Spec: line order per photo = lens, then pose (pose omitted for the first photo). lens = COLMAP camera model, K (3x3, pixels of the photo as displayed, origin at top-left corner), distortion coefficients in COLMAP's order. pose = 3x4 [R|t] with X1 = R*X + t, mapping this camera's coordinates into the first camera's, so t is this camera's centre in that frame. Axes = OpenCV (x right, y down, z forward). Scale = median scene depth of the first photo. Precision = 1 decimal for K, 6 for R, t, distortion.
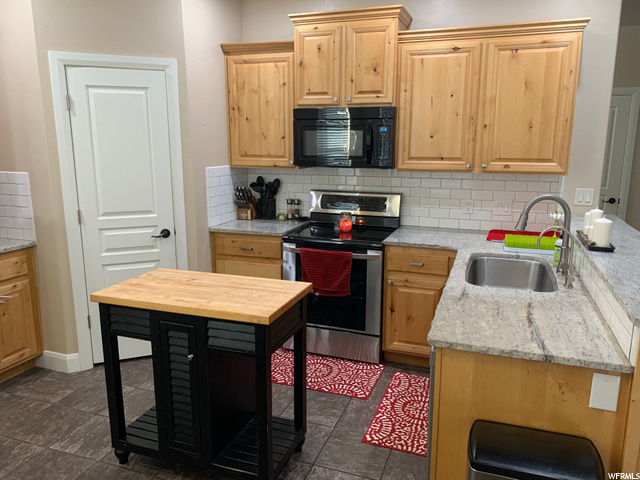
lens RADIAL K [[488.2, 0, 331.6], [0, 488.2, 237.3], [0, 0, 1]] dist [0.047956, -0.092635]
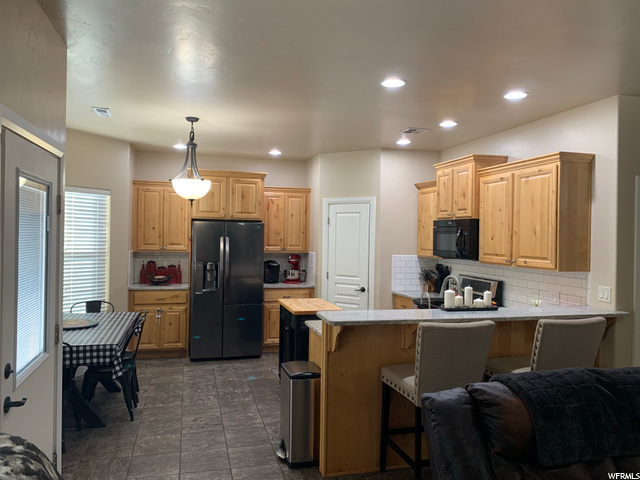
lens RADIAL K [[488.2, 0, 331.6], [0, 488.2, 237.3], [0, 0, 1]] dist [0.047956, -0.092635]
pose [[0.580084, 0.010730, -0.814486, 1.069874], [-0.175224, 0.978148, -0.111910, 0.025328], [0.795487, 0.207635, 0.569288, -0.156183]]
